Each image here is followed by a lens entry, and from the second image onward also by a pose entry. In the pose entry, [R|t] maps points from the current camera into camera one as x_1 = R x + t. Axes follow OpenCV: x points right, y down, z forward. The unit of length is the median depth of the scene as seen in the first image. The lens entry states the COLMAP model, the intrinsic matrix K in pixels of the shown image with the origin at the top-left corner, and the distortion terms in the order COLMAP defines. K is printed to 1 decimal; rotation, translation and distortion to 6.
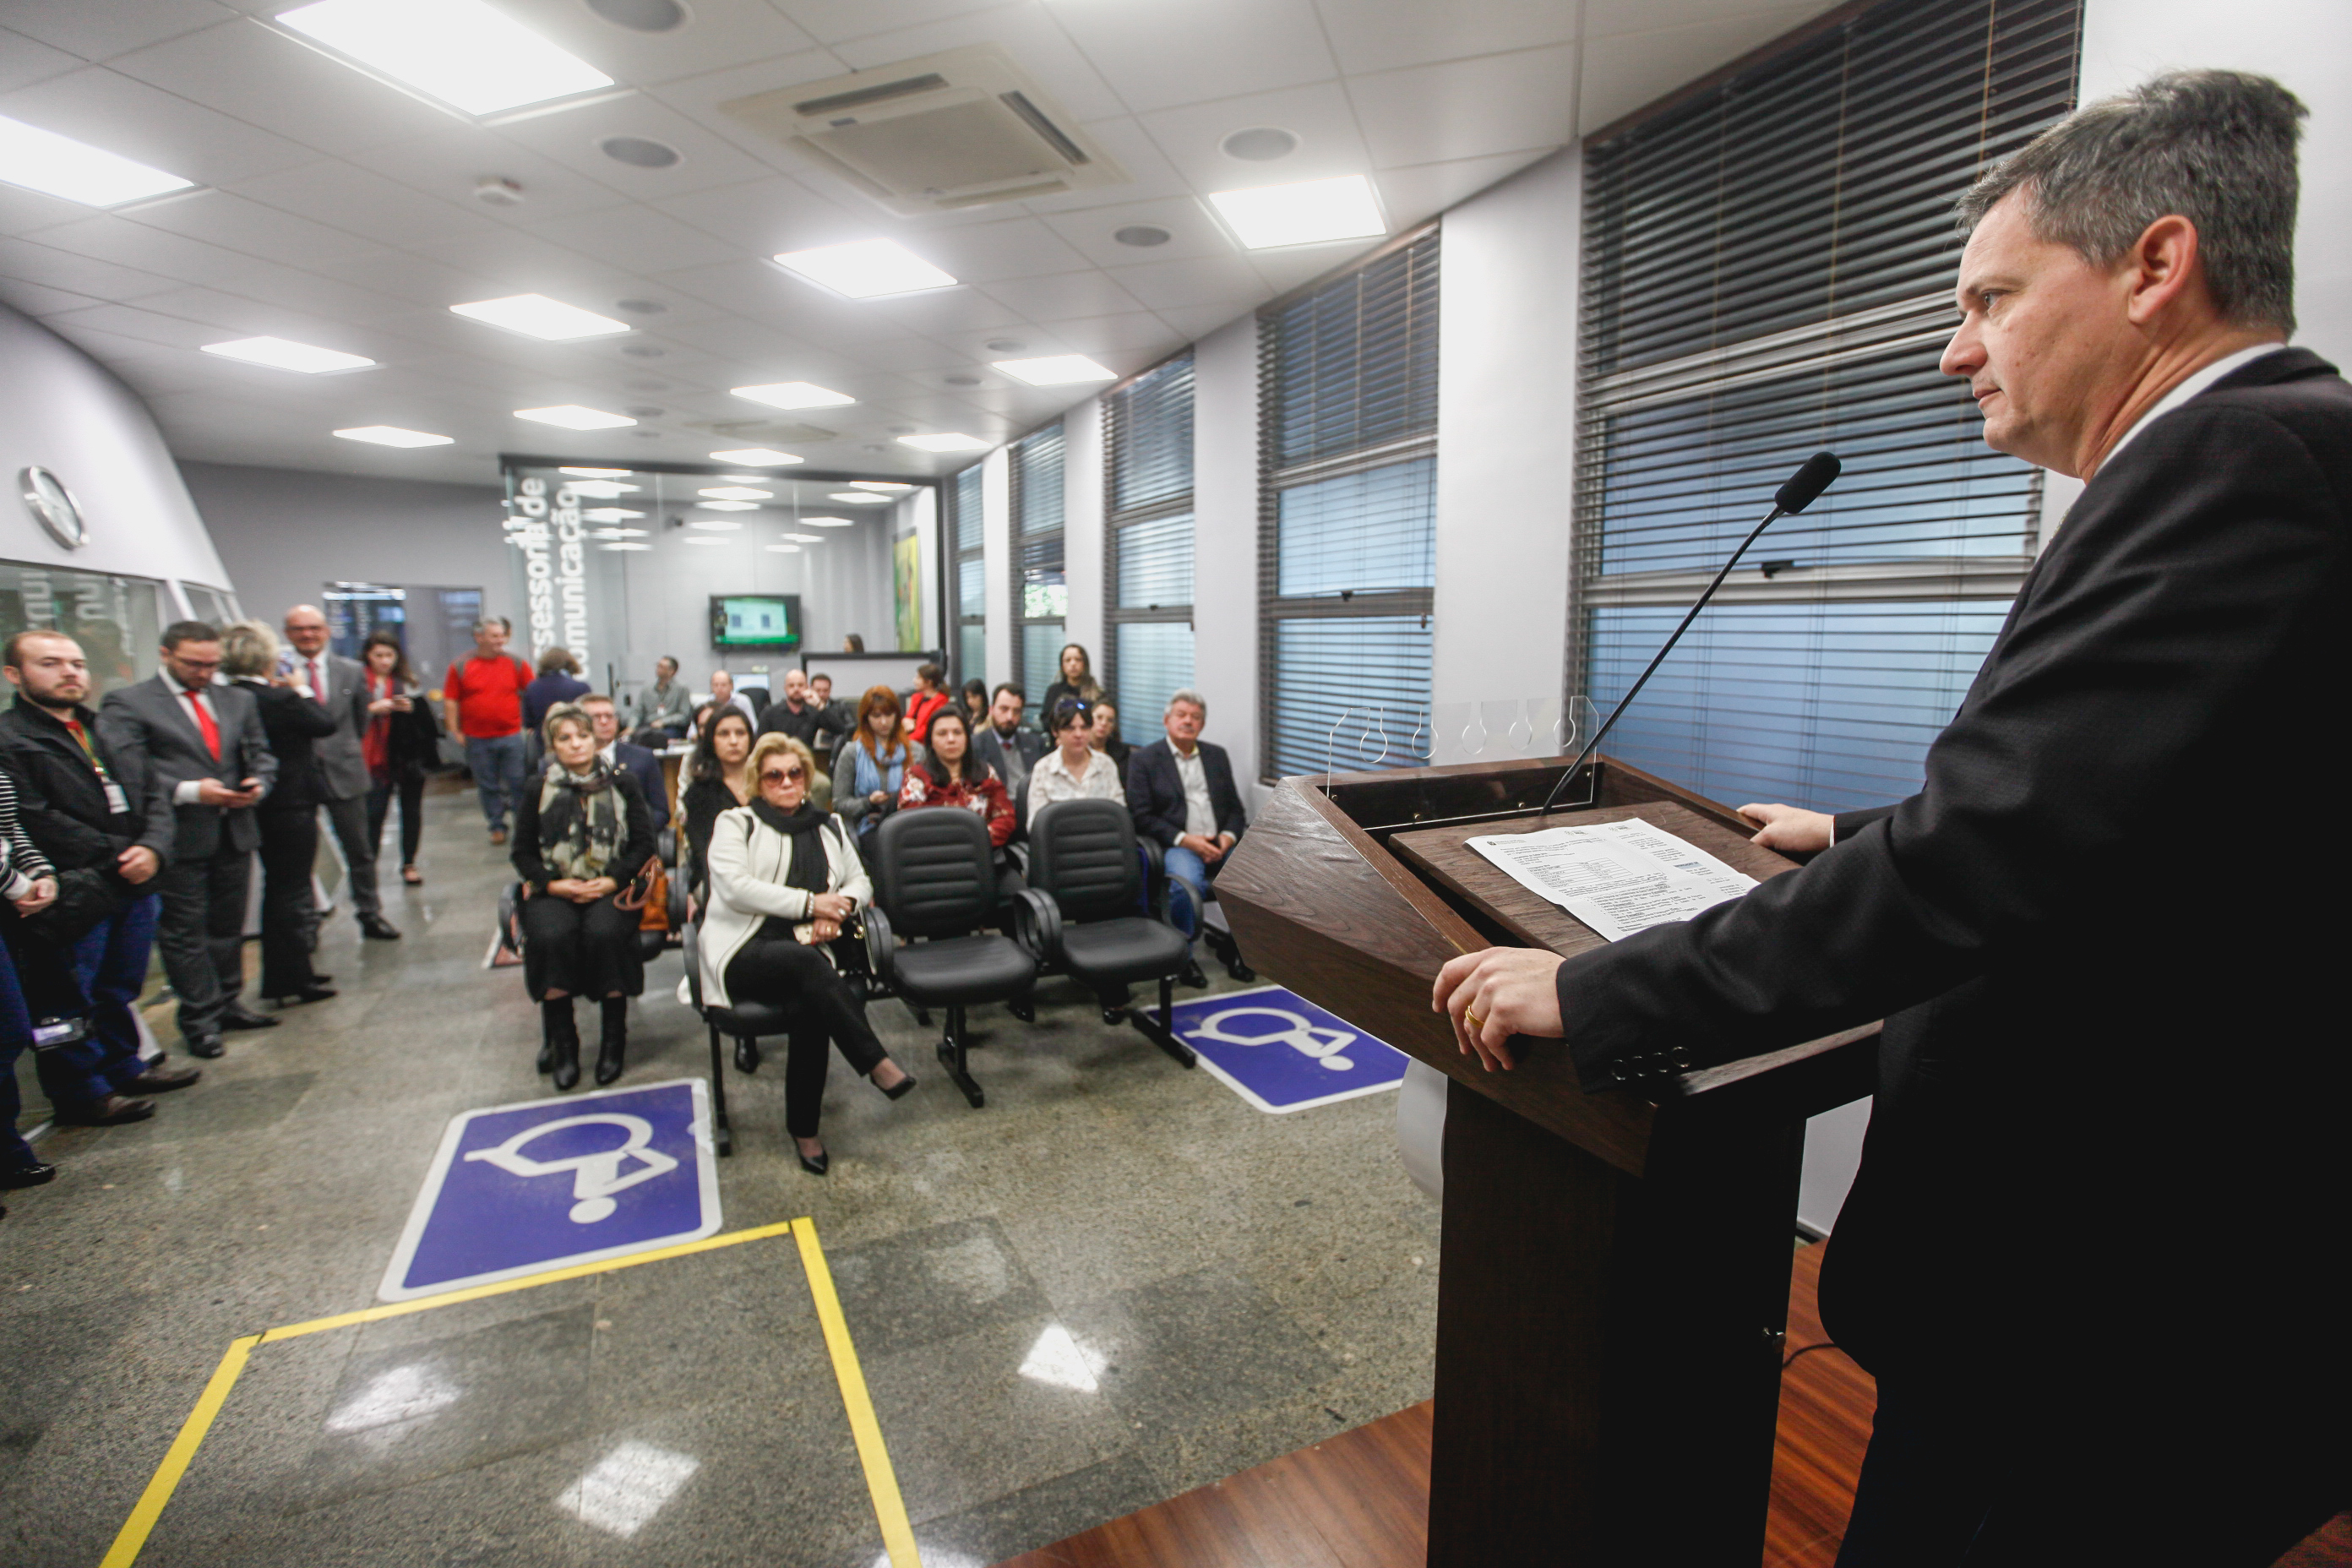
lens RADIAL K [[1079.9, 0, 1179.0], [0, 1079.9, 781.2], [0, 0, 1]] dist [-0.035730, 0.008713]
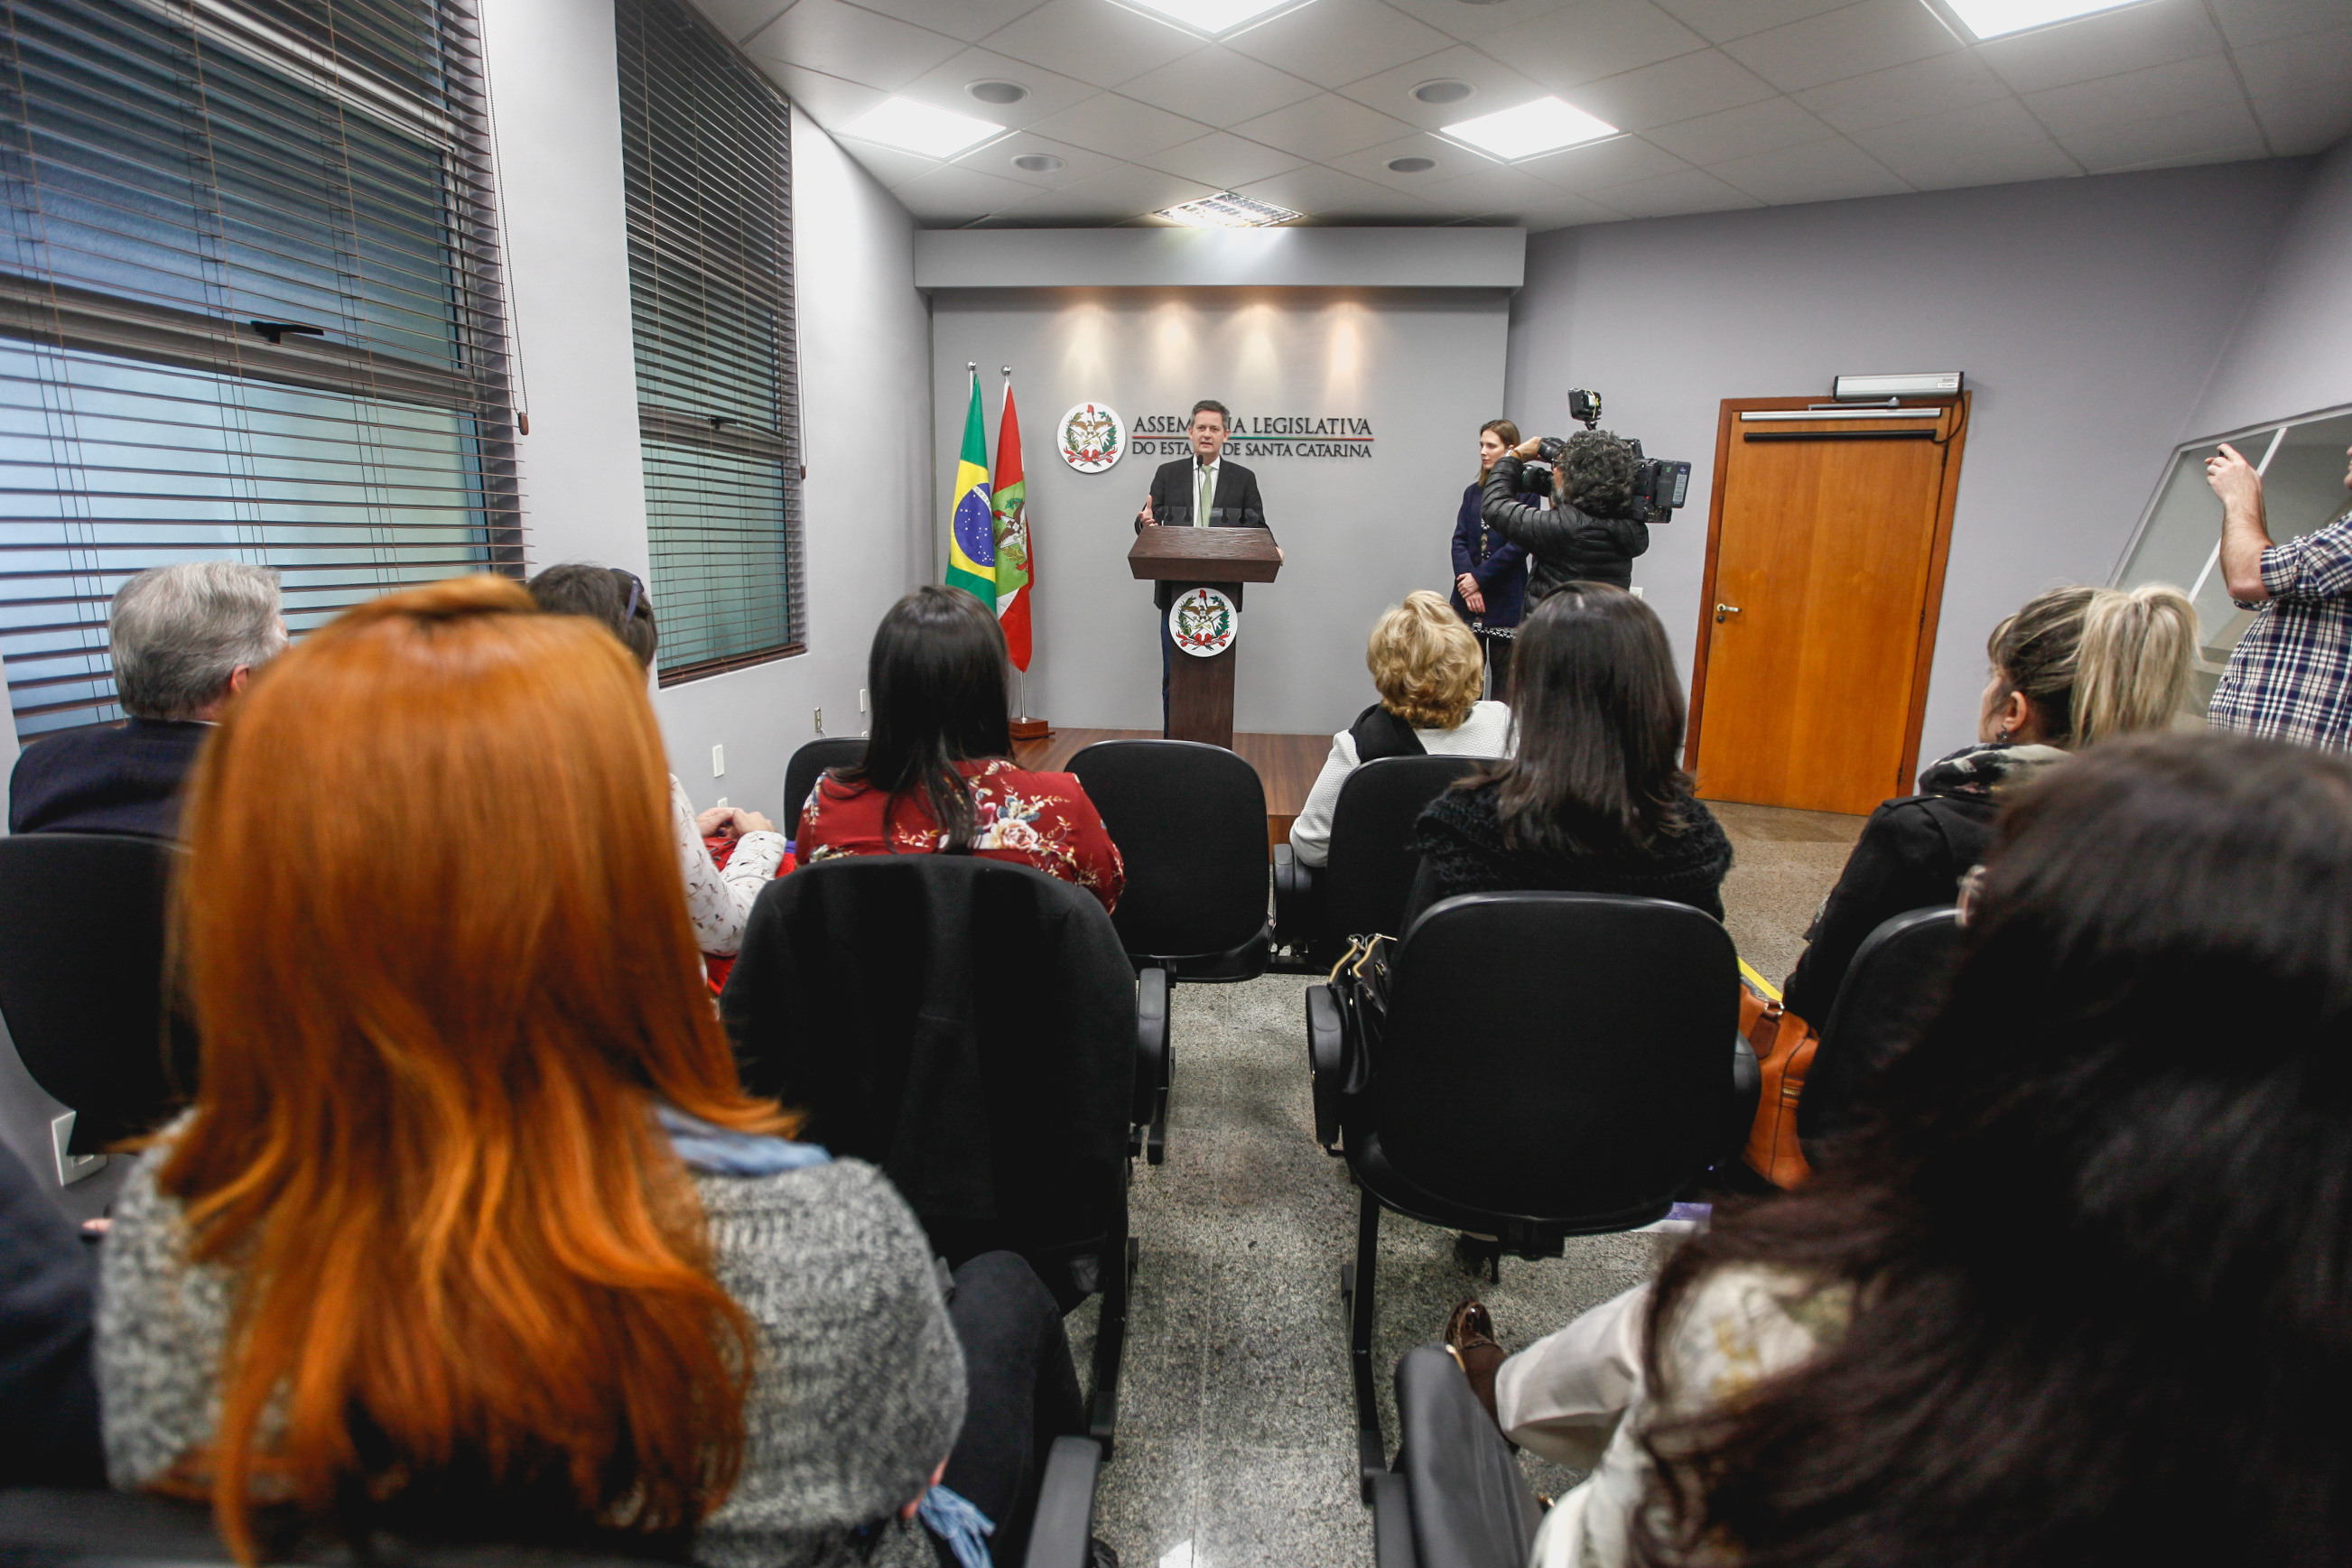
lens RADIAL K [[1156.7, 0, 1176.0], [0, 1156.7, 784.0], [0, 0, 1]] dist [-0.071280, 0.036473]
pose [[-0.869828, -0.113888, 0.480029, -0.593117], [0.052363, 0.946183, 0.319367, -0.161672], [-0.490568, 0.302930, -0.817054, 1.693758]]
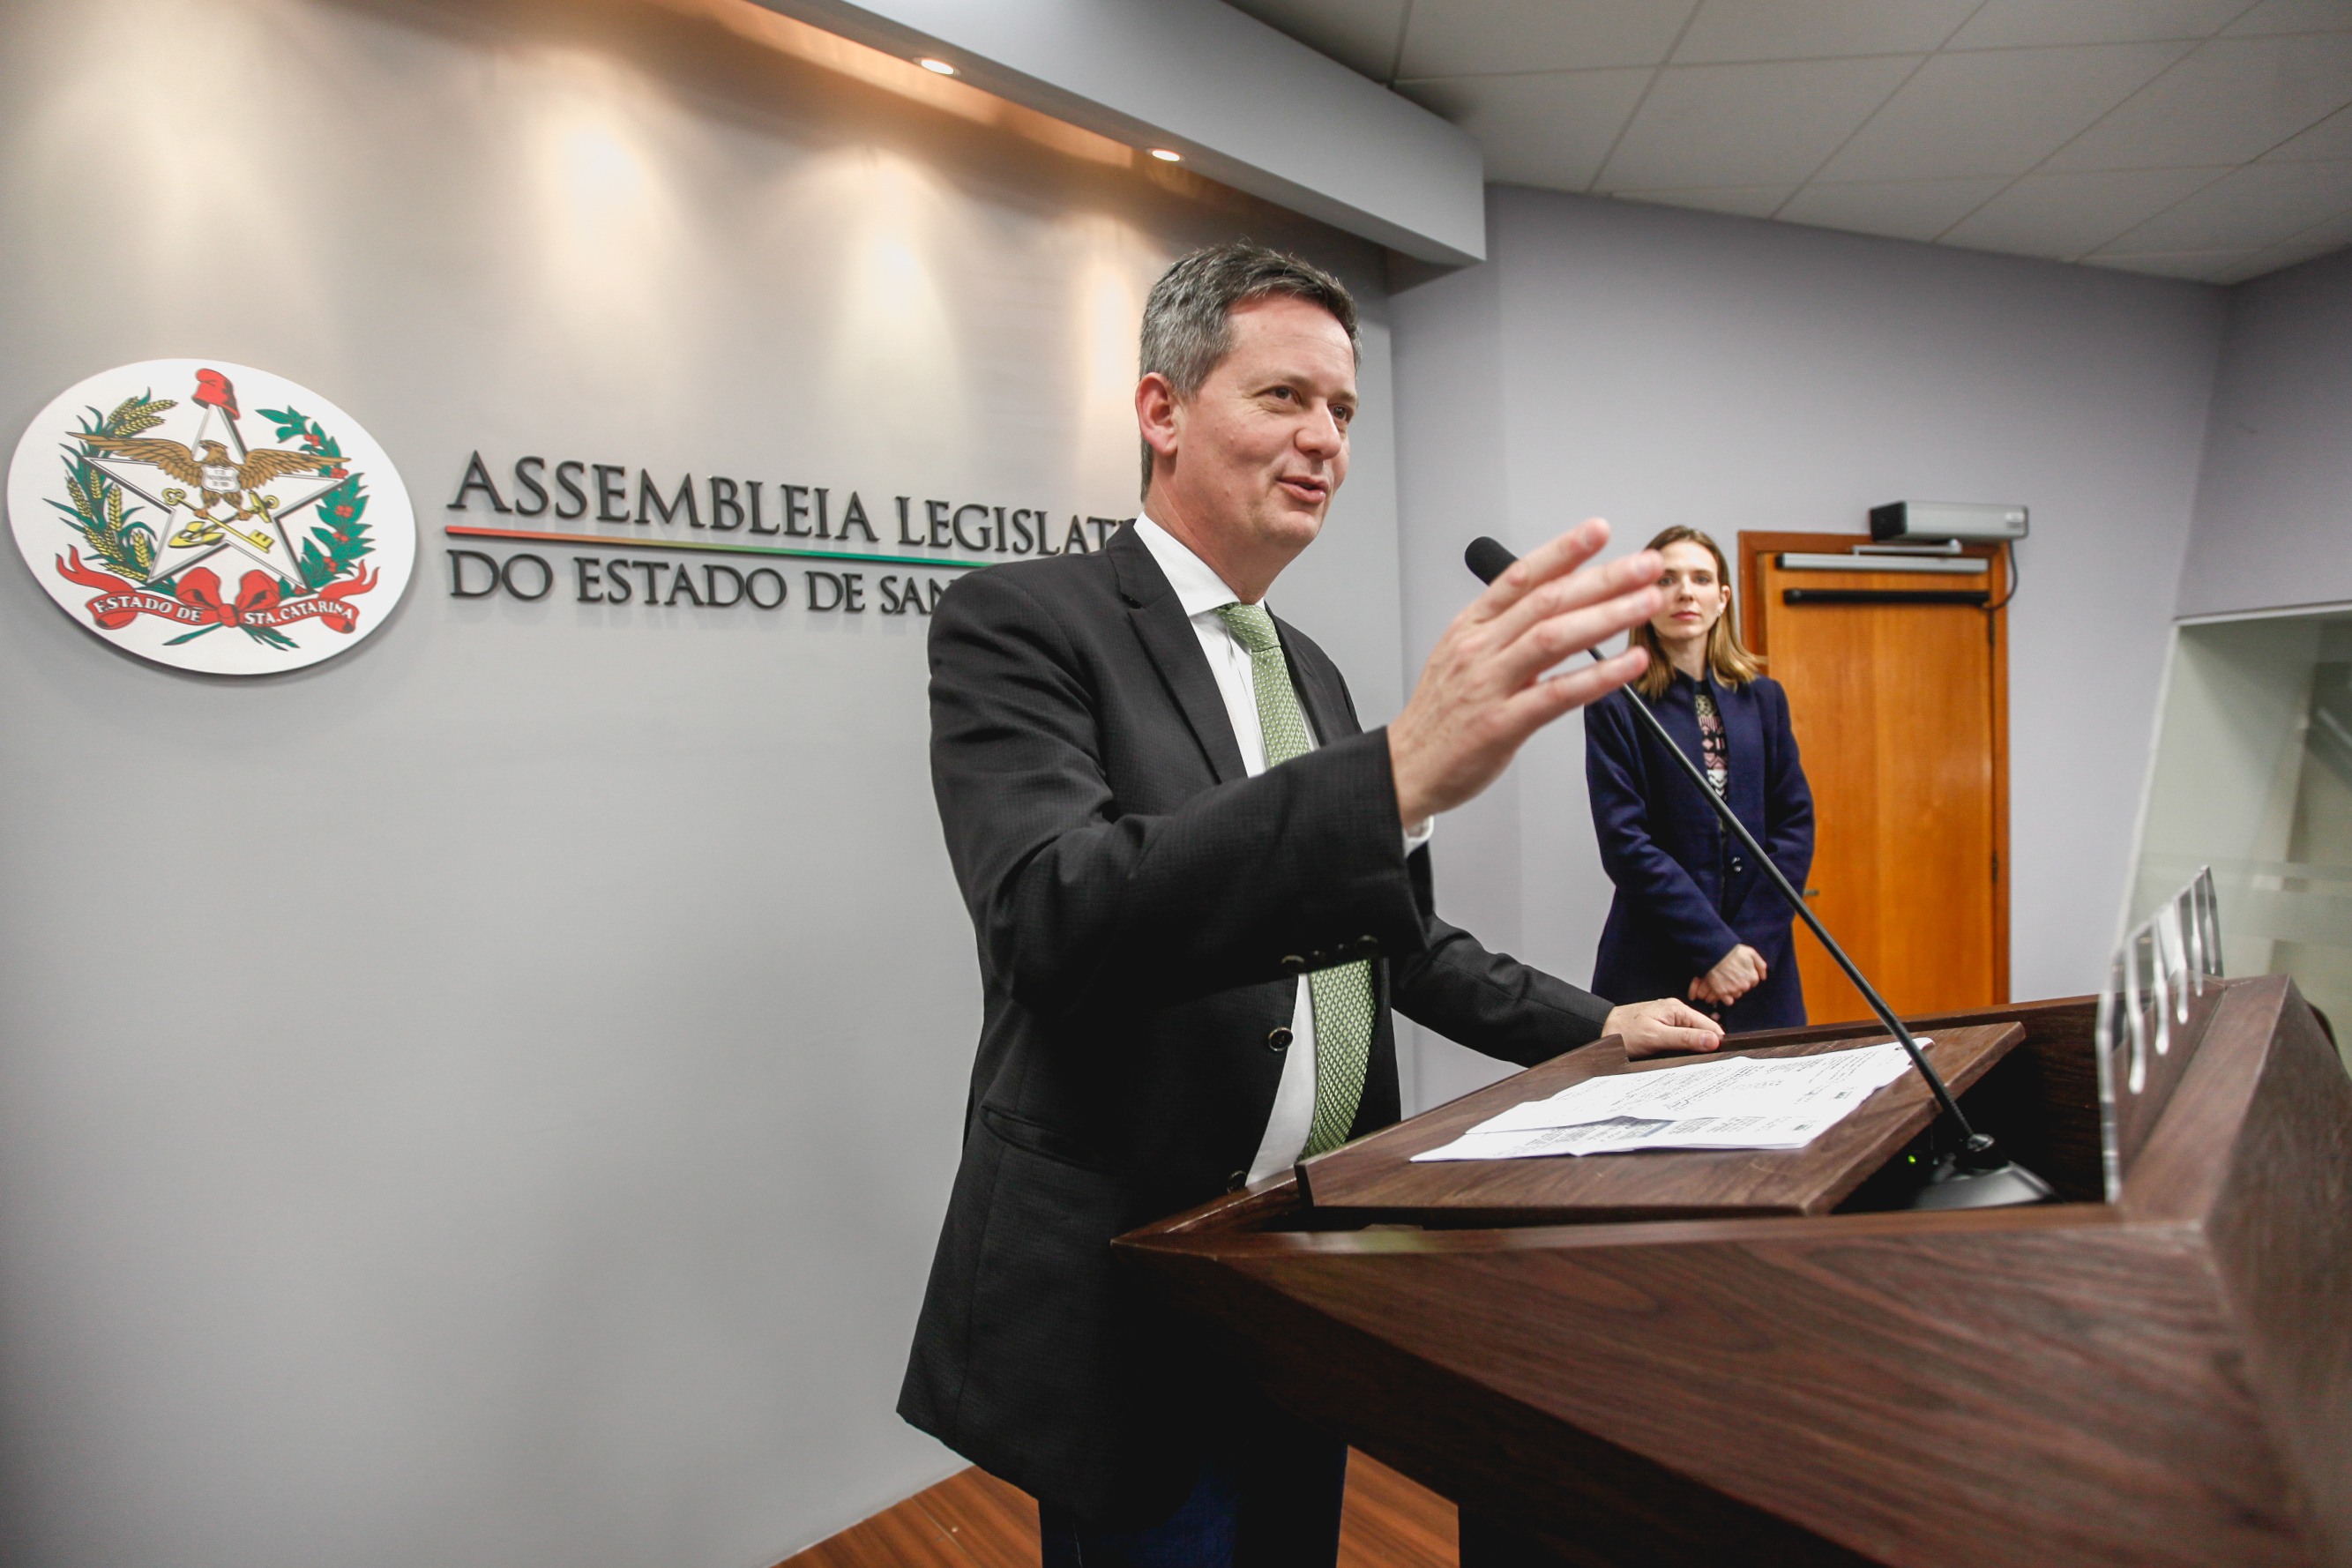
lens RADIAL K [[1136.3, 0, 1158.9], [0, 1136.3, 768.1], [0, 0, 1]] dist [-0.000093, 0.002516]
pose [[-0.968293, 0.049150, -0.244933, 0.296674], [0.008661, 0.986470, 0.163715, -0.078271], [0.249666, 0.156403, -0.955618, 0.514520]]
